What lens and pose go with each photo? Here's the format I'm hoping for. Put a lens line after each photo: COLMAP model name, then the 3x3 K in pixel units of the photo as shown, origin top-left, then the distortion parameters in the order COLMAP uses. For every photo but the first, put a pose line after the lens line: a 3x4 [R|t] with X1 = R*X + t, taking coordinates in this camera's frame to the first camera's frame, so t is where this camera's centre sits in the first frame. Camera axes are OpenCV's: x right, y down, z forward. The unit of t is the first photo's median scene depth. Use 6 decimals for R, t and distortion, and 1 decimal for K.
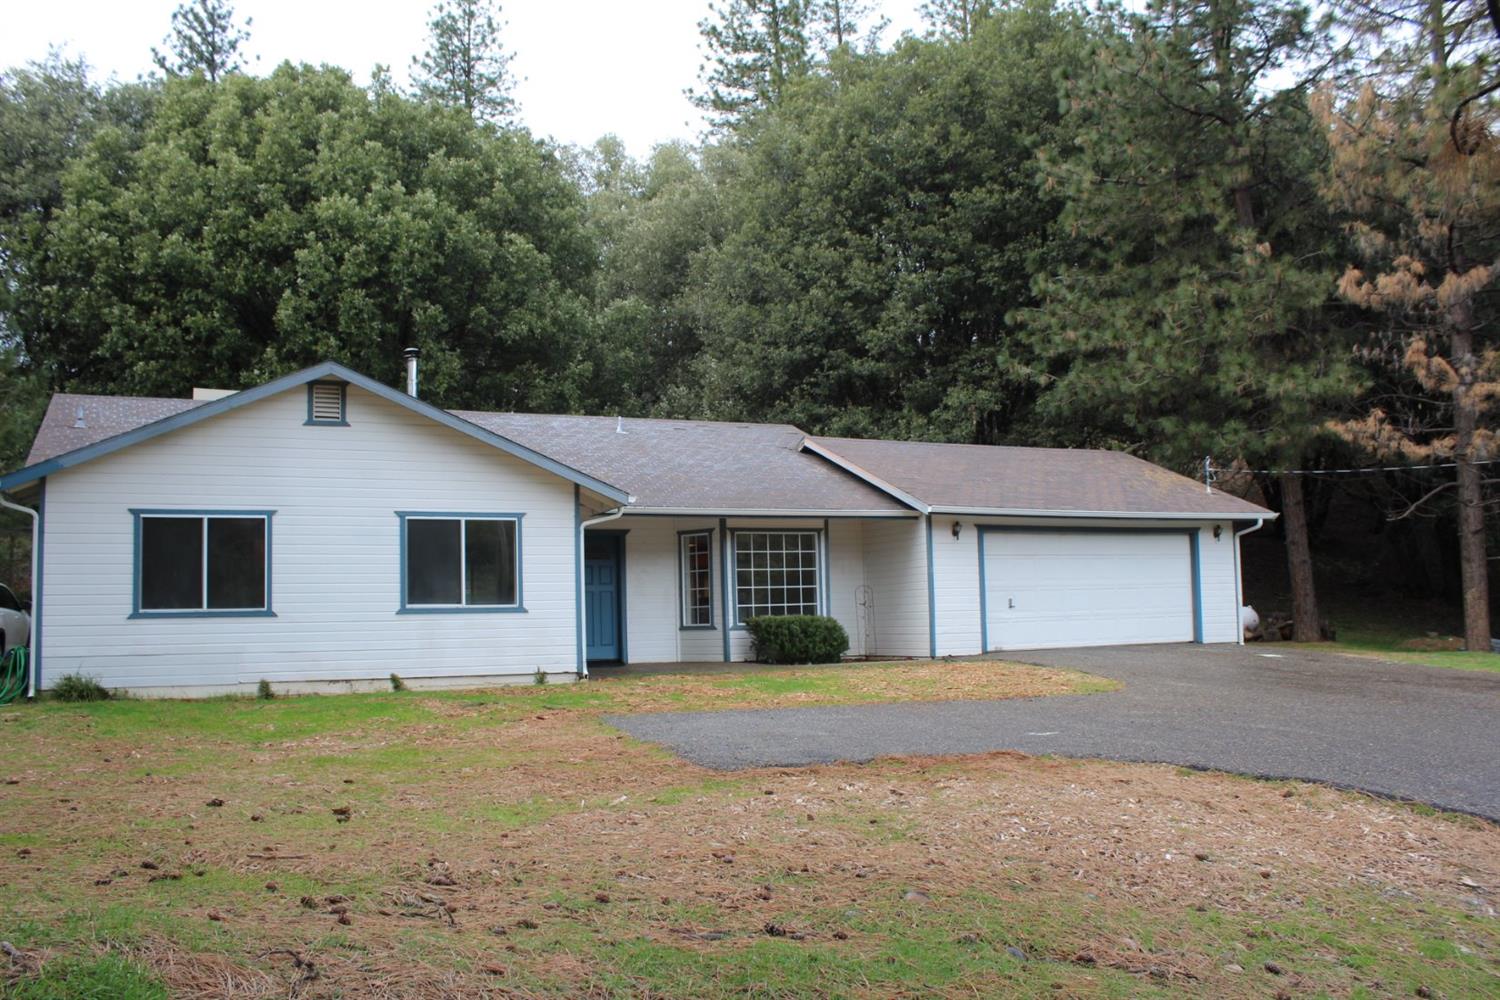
lens RADIAL K [[1590.5, 0, 749.7], [0, 1590.5, 499.1], [0, 0, 1]] dist [-0.093117, 0.000000]
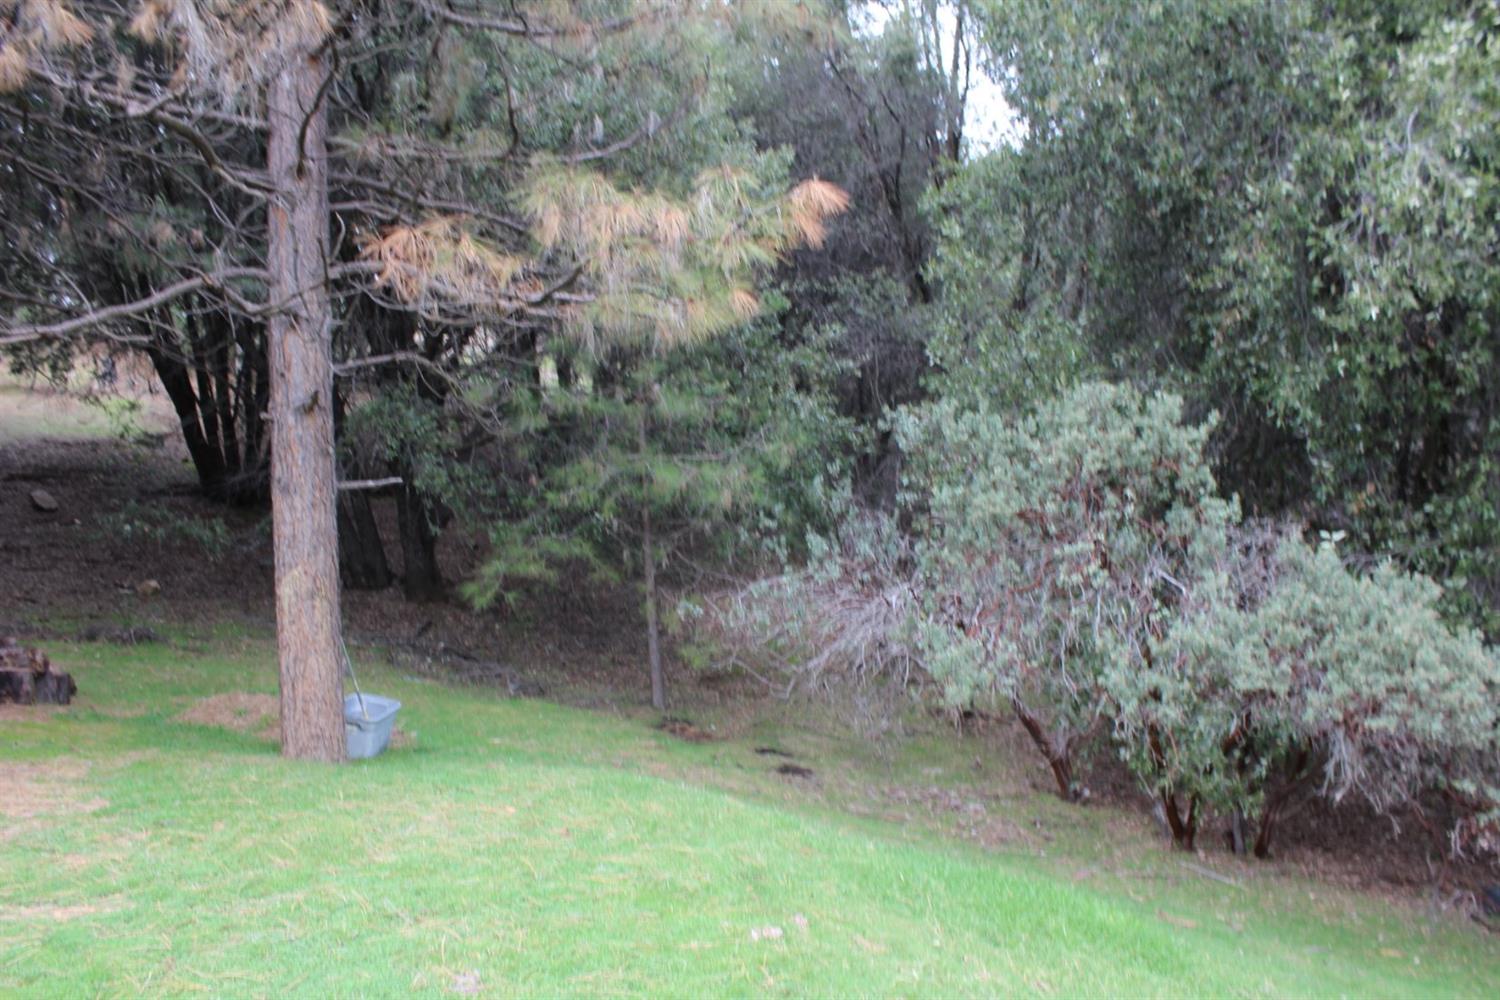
lens RADIAL K [[1590.5, 0, 750.2], [0, 1590.5, 502.2], [0, 0, 1]] dist [-0.093117, 0.000000]
pose [[0.770388, 0.015995, 0.637374, 0.334096], [-0.038373, 0.999036, 0.021311, 0.032443], [-0.636419, -0.040875, 0.770259, 0.698269]]
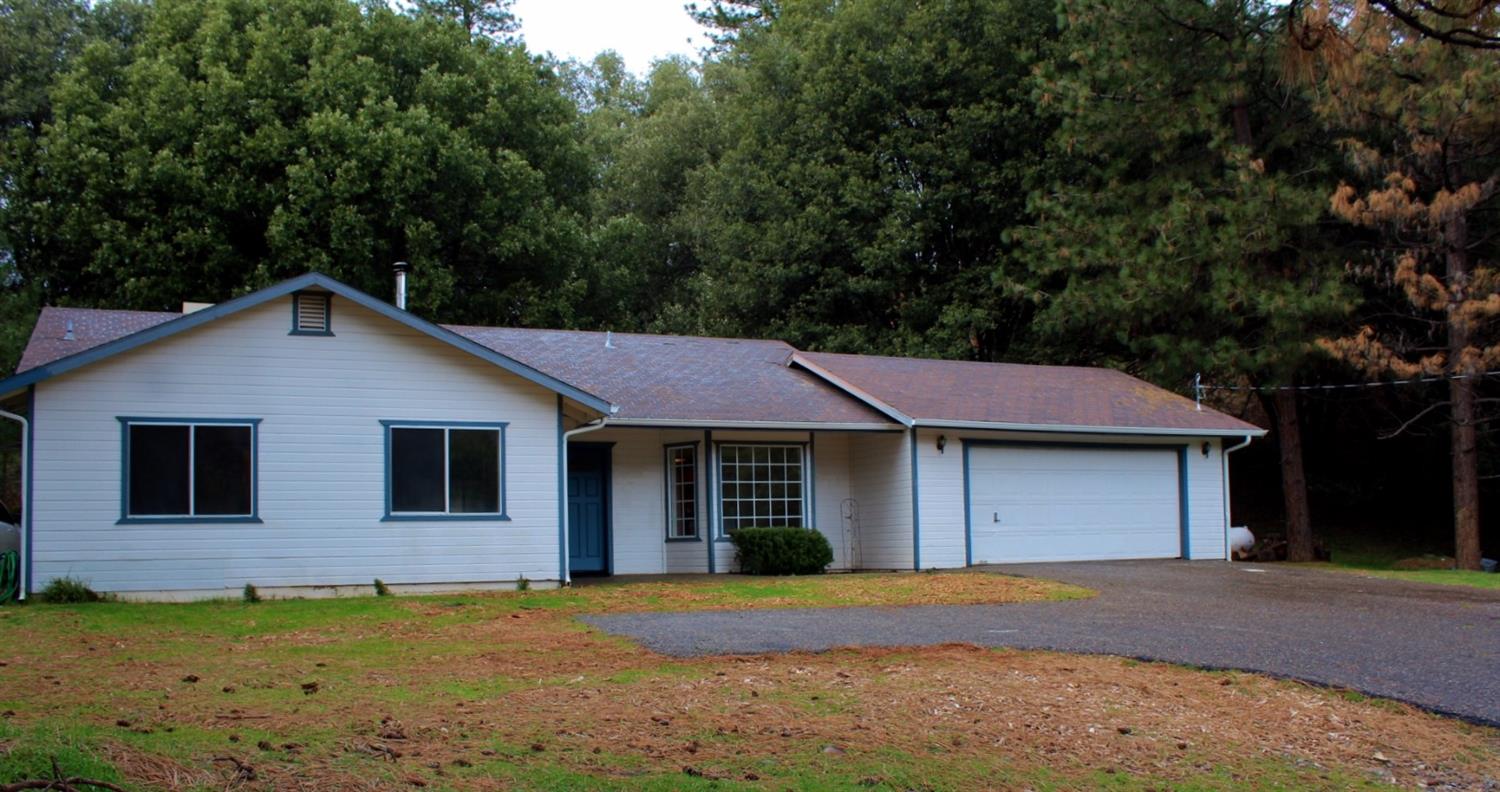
lens RADIAL K [[1631.5, 0, 763.5], [0, 1631.5, 482.7], [0, 0, 1]] dist [-0.094808, 0.000000]
pose [[0.999997, 0.002155, -0.001494, 0.017326], [-0.002106, 0.999477, 0.032255, 0.009930], [0.001562, -0.032252, 0.999479, -0.029156]]
